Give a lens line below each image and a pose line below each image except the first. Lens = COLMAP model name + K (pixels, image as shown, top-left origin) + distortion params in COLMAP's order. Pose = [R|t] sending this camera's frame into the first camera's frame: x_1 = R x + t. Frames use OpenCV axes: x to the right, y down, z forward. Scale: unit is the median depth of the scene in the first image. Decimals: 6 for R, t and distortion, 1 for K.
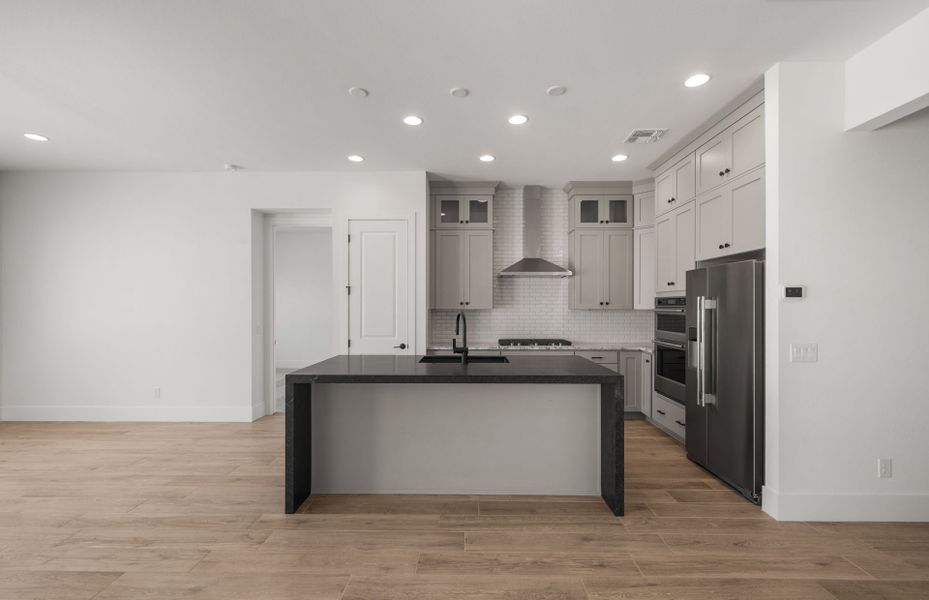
lens RADIAL K [[401.4, 0, 467.5], [0, 401.4, 308.6], [0, 0, 1]] dist [-0.000071, -0.000768]
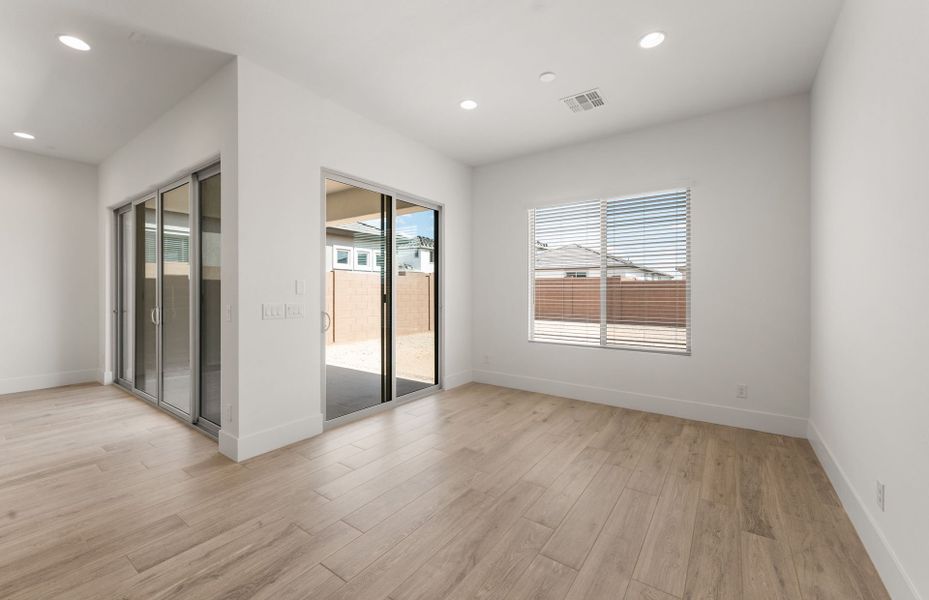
lens RADIAL K [[373.2, 0, 461.3], [0, 373.2, 292.6], [0, 0, 1]] dist [0.002434, 0.000111]
pose [[-0.576950, -0.001662, -0.816778, -0.291008], [-0.007213, 0.999969, 0.003060, 0.023647], [0.816748, 0.007657, -0.576944, 0.985434]]
